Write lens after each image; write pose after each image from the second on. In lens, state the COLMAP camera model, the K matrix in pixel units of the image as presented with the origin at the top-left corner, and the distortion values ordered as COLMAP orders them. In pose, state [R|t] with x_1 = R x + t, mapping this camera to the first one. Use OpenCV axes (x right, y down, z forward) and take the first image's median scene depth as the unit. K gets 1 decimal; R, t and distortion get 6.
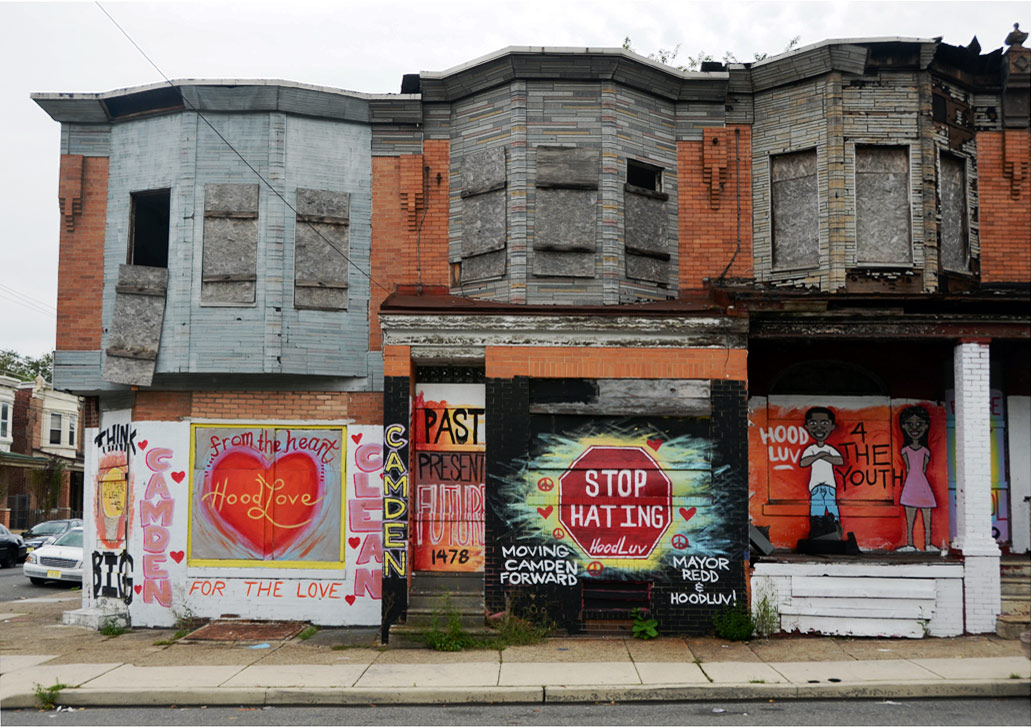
lens RADIAL K [[1177.2, 0, 516.0], [0, 1177.2, 366.8], [0, 0, 1]] dist [-0.097979, 0.261407]
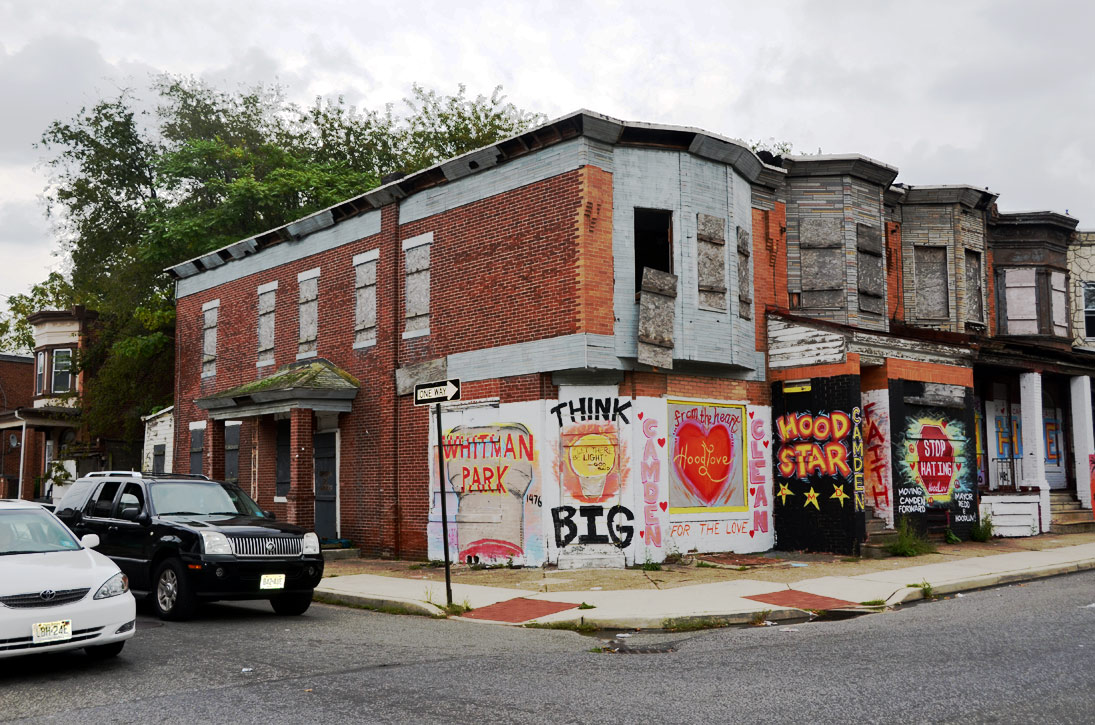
lens RADIAL K [[1094.0, 0, 547.5], [0, 1094.0, 362.5], [0, 0, 1]] dist [-0.088806, 0.203302]
pose [[0.755241, 0.059001, 0.652786, -1.156824], [-0.065154, 0.997765, -0.014801, 0.034697], [-0.652201, -0.031353, 0.757398, 0.203441]]
